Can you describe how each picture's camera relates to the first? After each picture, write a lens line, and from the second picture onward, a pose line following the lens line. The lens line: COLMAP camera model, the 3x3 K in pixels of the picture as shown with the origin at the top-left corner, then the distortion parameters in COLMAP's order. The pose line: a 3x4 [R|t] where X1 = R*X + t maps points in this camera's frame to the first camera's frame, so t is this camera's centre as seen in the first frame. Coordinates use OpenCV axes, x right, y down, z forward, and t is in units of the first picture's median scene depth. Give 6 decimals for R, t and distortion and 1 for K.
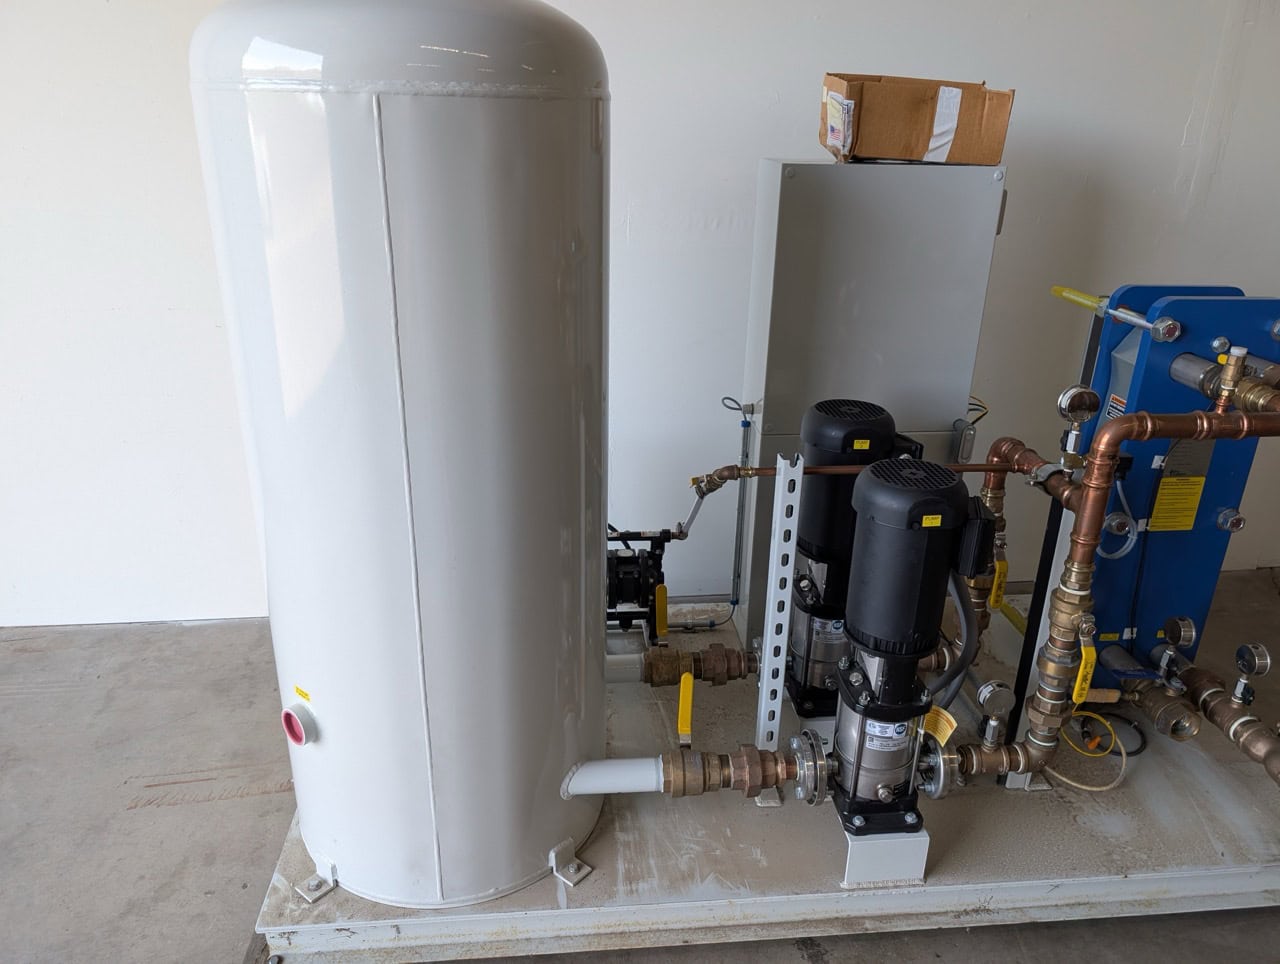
lens RADIAL K [[915.8, 0, 639.3], [0, 915.8, 482.8], [0, 0, 1]] dist [0.009862, -0.007588]
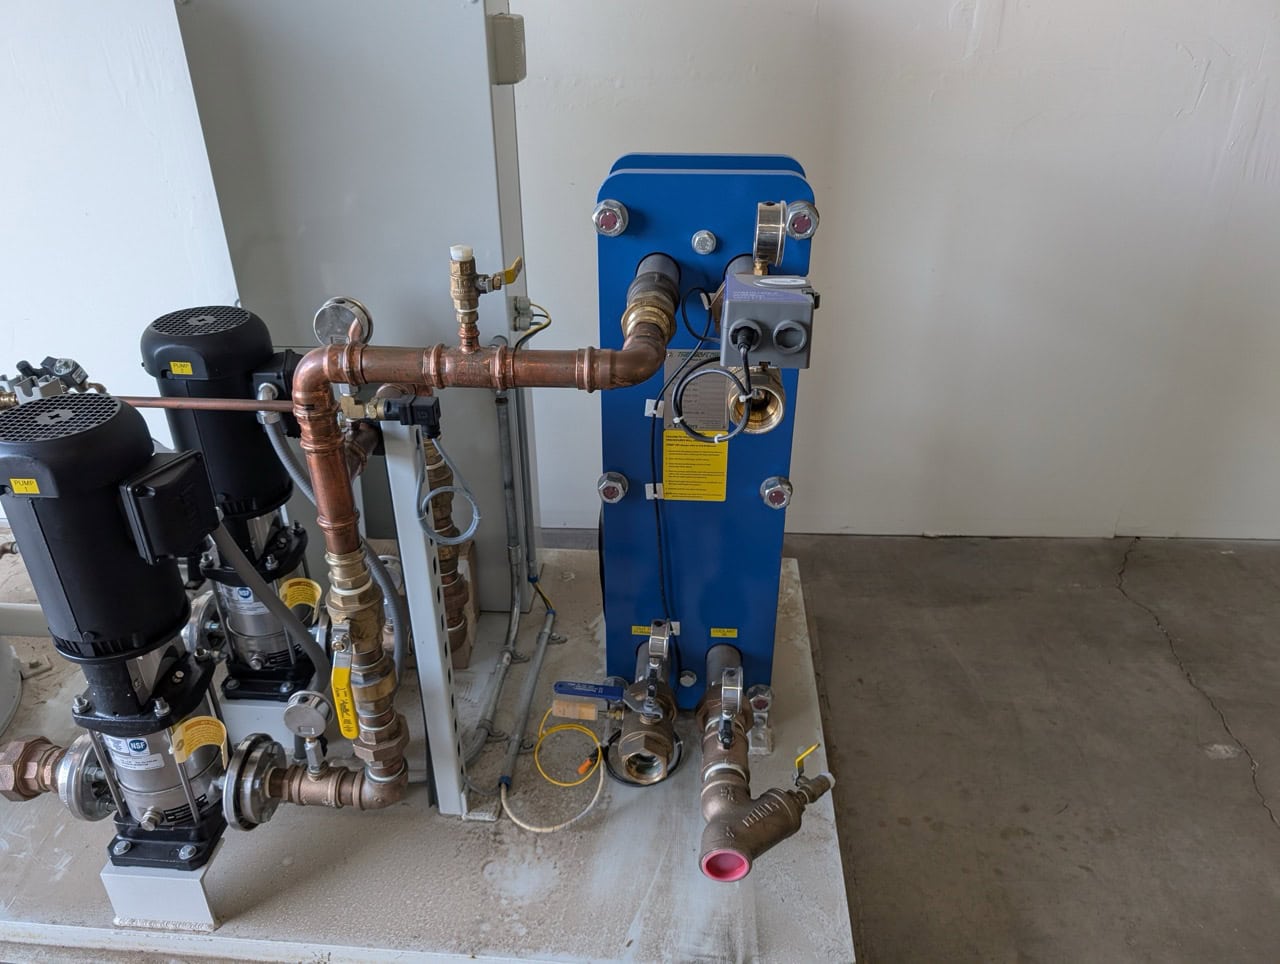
lens RADIAL K [[915.8, 0, 640.1], [0, 915.8, 481.6], [0, 0, 1]] dist [0.009862, -0.007588]
pose [[0.984891, 0.065300, -0.160394, 0.738094], [-0.045857, 0.991462, 0.122065, -0.057305], [0.166995, -0.112865, 0.979476, 0.315771]]
